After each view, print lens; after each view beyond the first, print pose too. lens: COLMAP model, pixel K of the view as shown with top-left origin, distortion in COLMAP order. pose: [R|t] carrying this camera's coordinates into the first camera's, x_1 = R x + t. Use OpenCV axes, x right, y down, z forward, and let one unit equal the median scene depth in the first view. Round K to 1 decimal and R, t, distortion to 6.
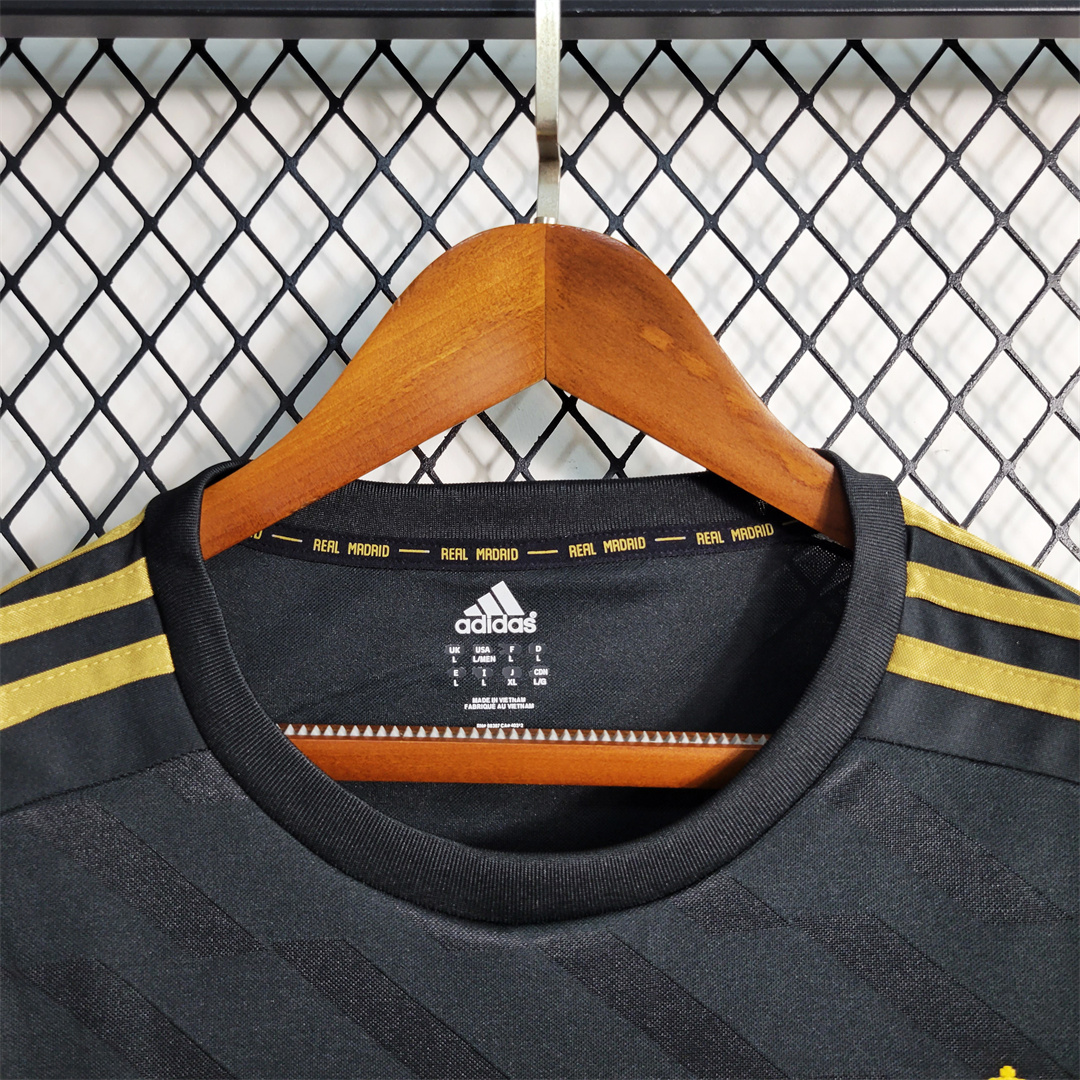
lens RADIAL K [[1143.1, 0, 546.4], [0, 1143.1, 508.5], [0, 0, 1]] dist [0.022811, 0.000000]
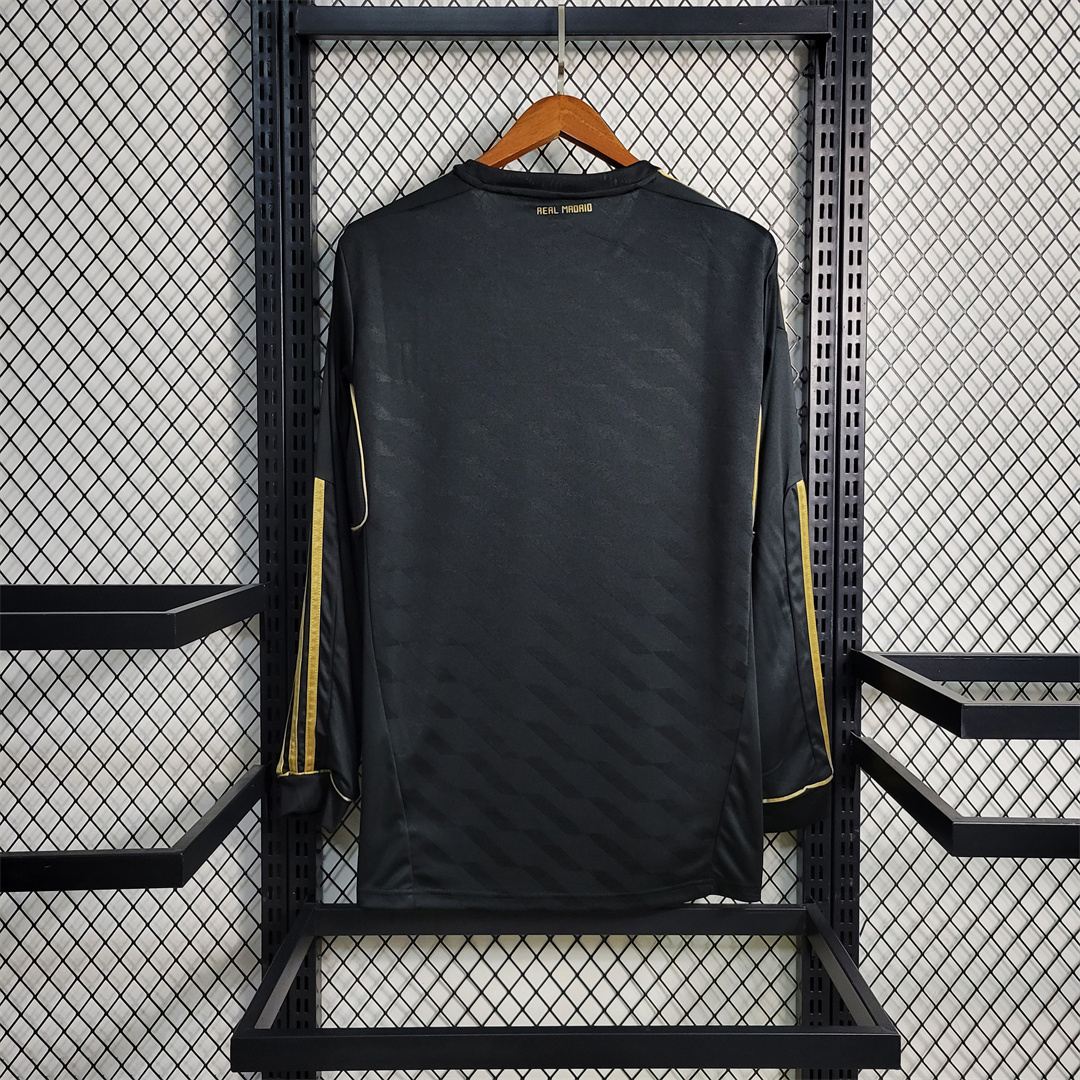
lens RADIAL K [[1143.1, 0, 539.3], [0, 1143.1, 538.8], [0, 0, 1]] dist [0.022811, 0.000000]
pose [[0.999882, -0.008102, 0.013017, -0.132428], [0.006304, 0.991133, 0.132727, 0.622590], [-0.013977, -0.132629, 0.991067, -2.637087]]
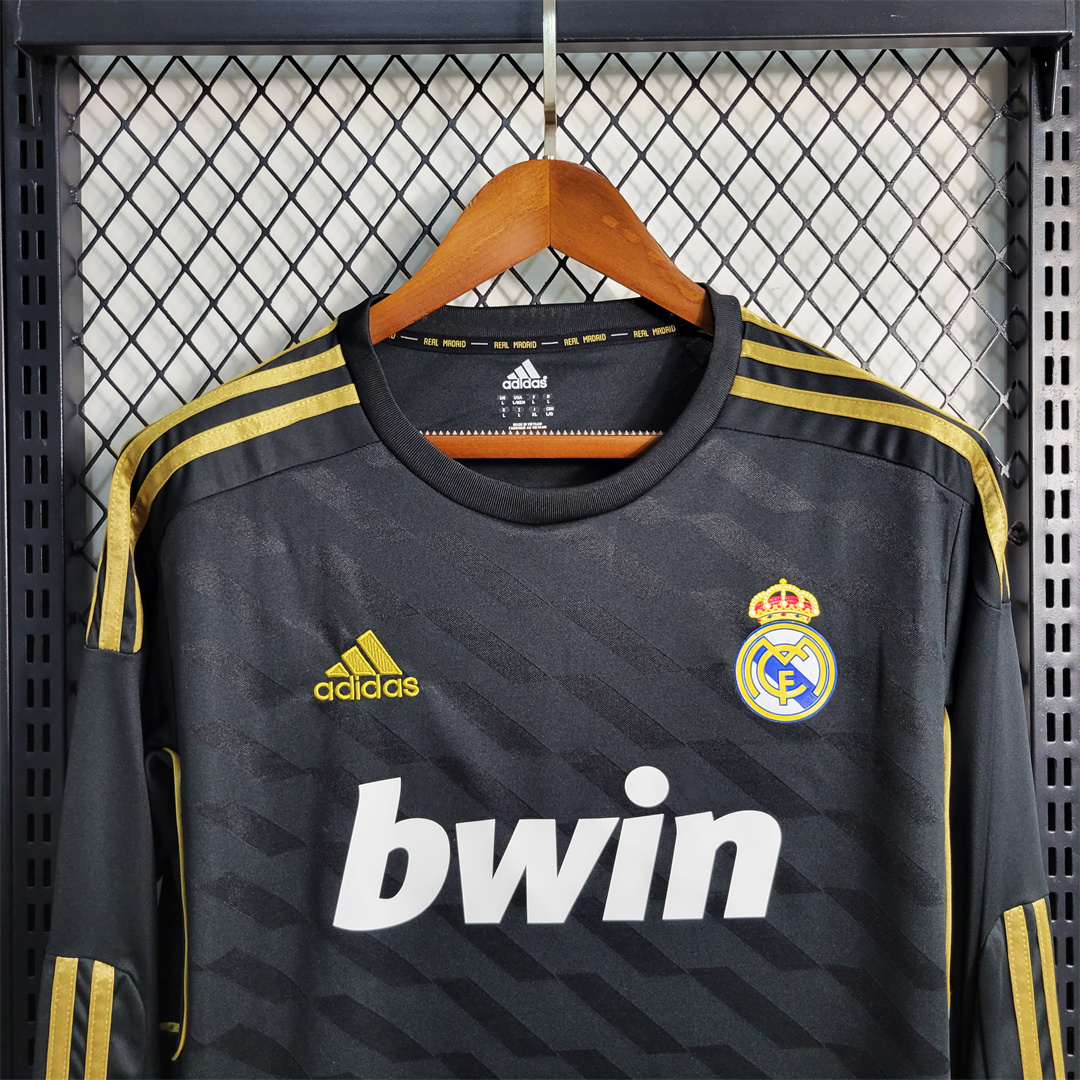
lens RADIAL K [[1143.1, 0, 544.0], [0, 1143.1, 531.3], [0, 0, 1]] dist [0.022811, 0.000000]
pose [[0.999694, -0.018428, 0.016524, -0.048103], [0.016951, 0.996197, 0.085464, 0.180851], [-0.018036, -0.085158, 0.996204, -0.844396]]
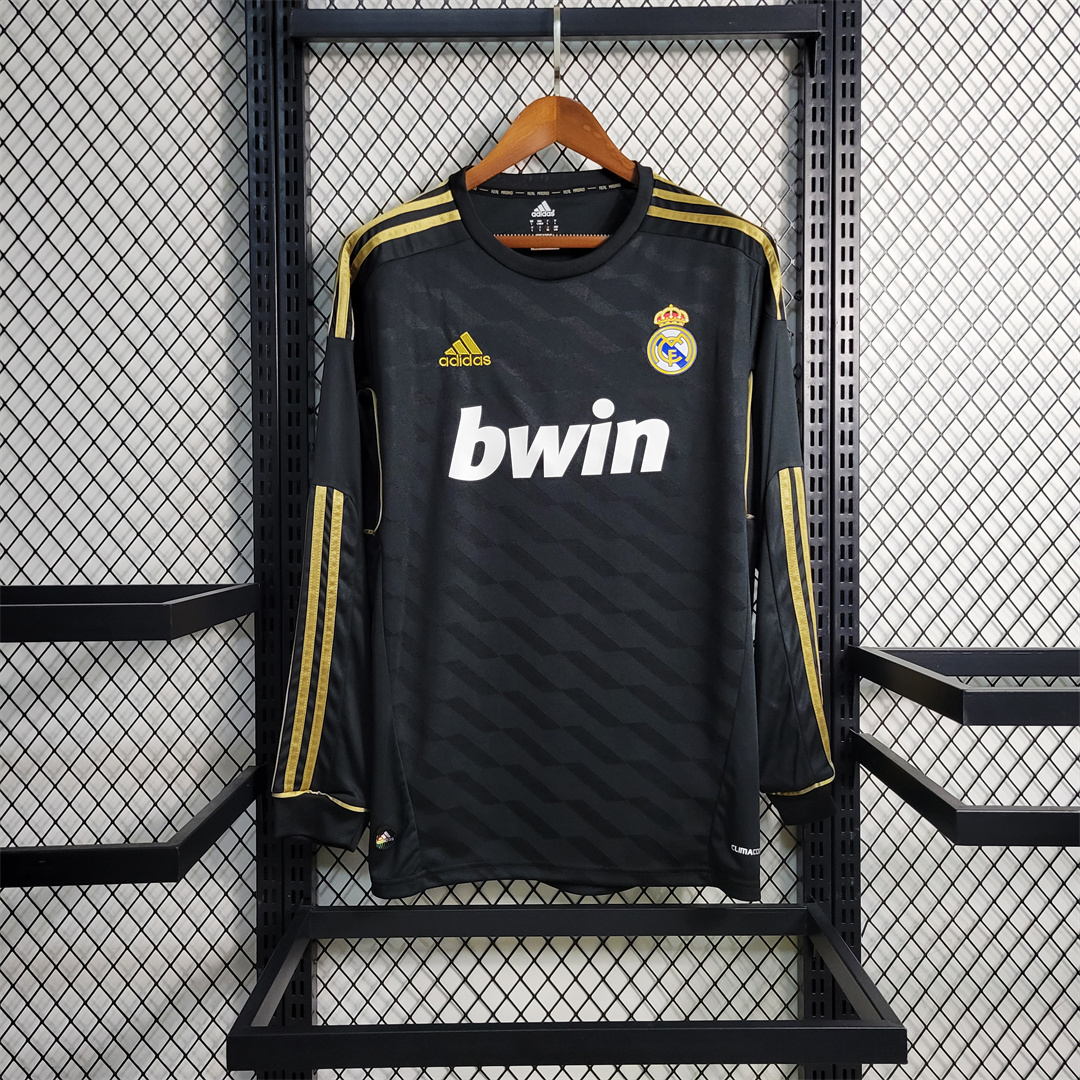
lens RADIAL K [[1143.1, 0, 530.1], [0, 1143.1, 540.6], [0, 0, 1]] dist [0.022811, 0.000000]
pose [[0.999837, -0.014780, 0.010327, -0.135987], [0.013588, 0.994136, 0.107280, 0.727862], [-0.011852, -0.107122, 0.994175, -2.642003]]
